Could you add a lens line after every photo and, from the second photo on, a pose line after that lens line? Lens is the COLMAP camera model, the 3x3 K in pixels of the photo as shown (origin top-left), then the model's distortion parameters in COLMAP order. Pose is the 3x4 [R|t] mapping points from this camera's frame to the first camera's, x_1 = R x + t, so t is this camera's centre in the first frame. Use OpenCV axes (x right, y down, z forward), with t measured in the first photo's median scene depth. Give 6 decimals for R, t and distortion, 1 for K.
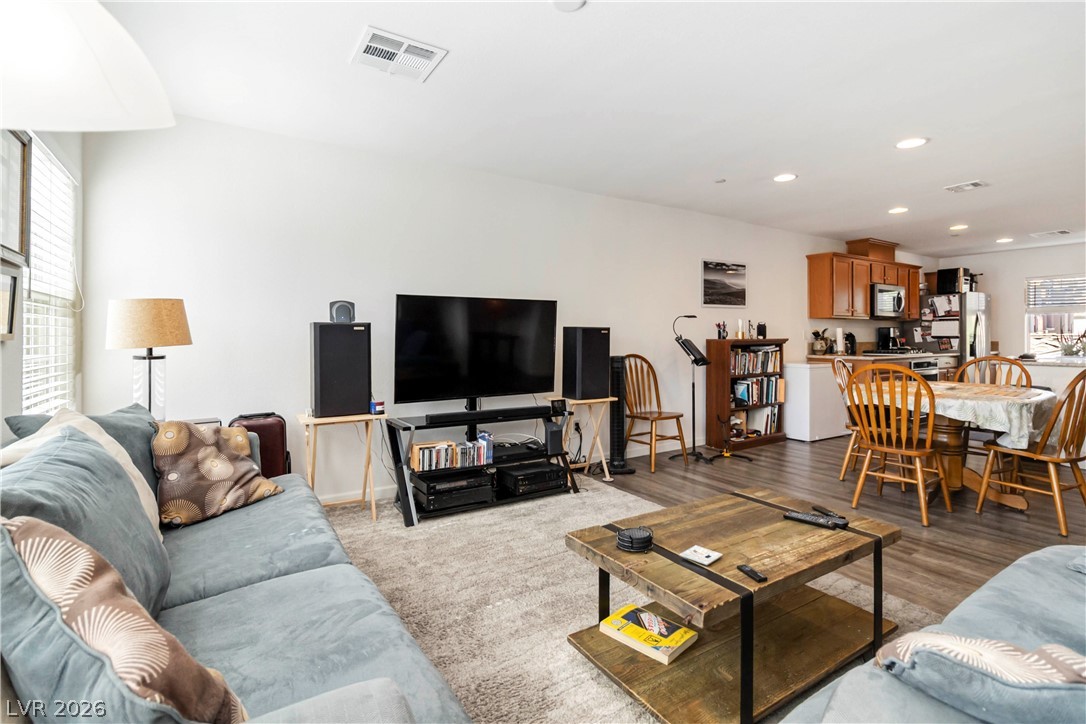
lens RADIAL K [[520.4, 0, 544.2], [0, 520.4, 336.1], [0, 0, 1]] dist [-0.000710, 0.002610]
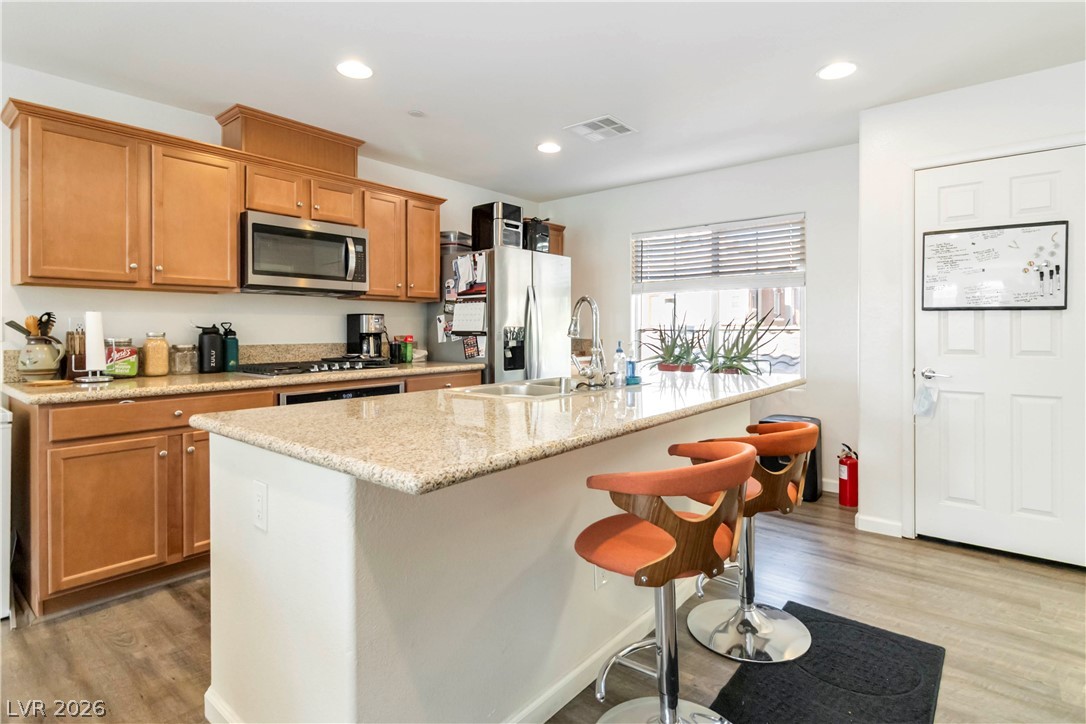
lens RADIAL K [[555.5, 0, 551.0], [0, 555.5, 328.6], [0, 0, 1]] dist [-0.000787, 0.000283]
pose [[0.952536, 0.000038, 0.304427, 0.679778], [0.000746, 0.999997, -0.002459, -0.001147], [-0.304426, 0.002569, 0.952533, 0.447619]]
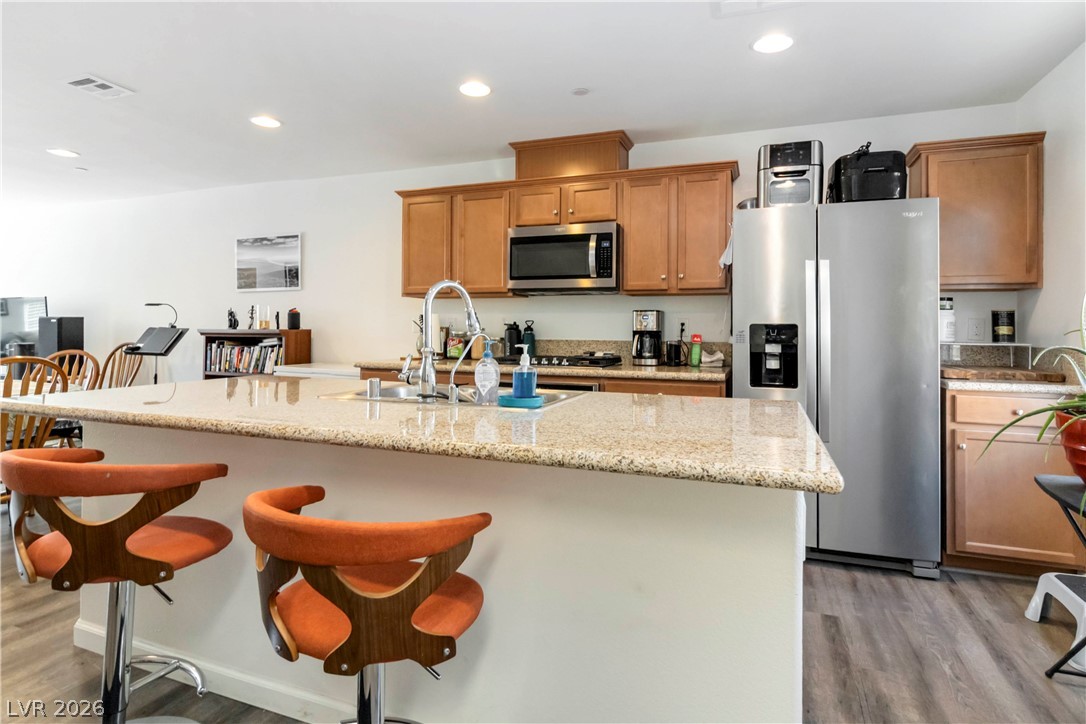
lens RADIAL K [[555.5, 0, 553.2], [0, 555.5, 329.5], [0, 0, 1]] dist [-0.000787, 0.000283]
pose [[0.610339, 0.006360, -0.792115, 1.022244], [-0.007703, 0.999968, 0.002093, 0.000107], [0.792103, 0.004824, 0.610368, 0.639814]]
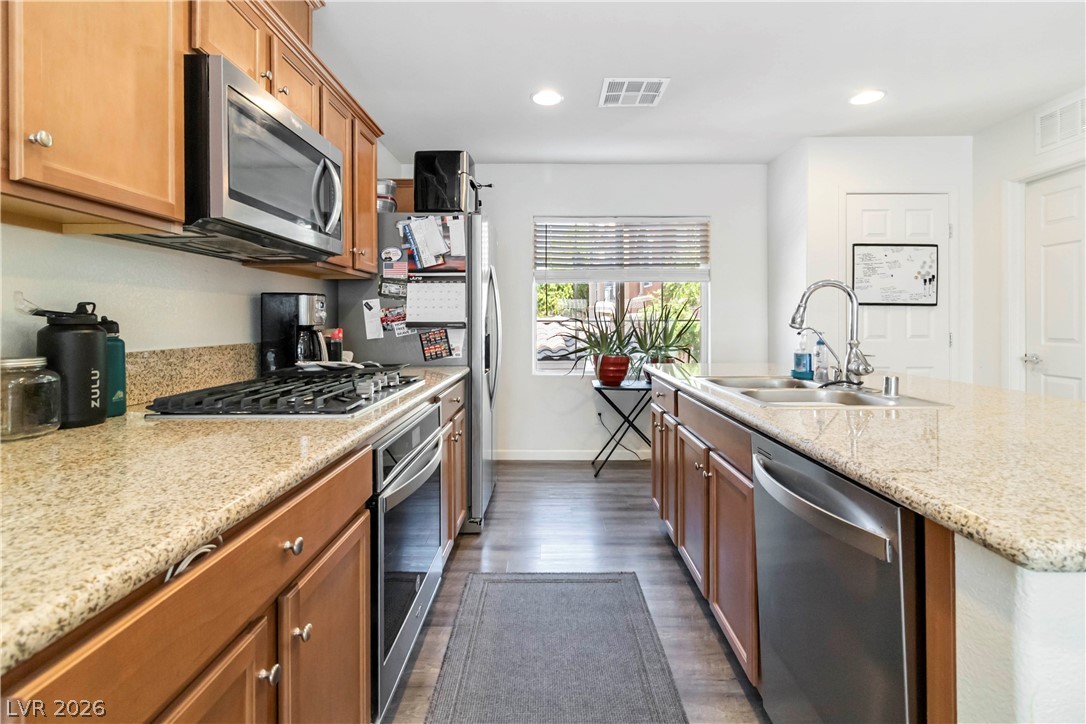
lens RADIAL K [[520.4, 0, 544.6], [0, 520.4, 320.4], [0, 0, 1]] dist [-0.000710, 0.002610]
pose [[0.546659, 0.000680, 0.837355, 0.499545], [0.001511, 0.999997, -0.001798, -0.000431], [-0.837354, 0.002248, 0.546657, 0.730973]]
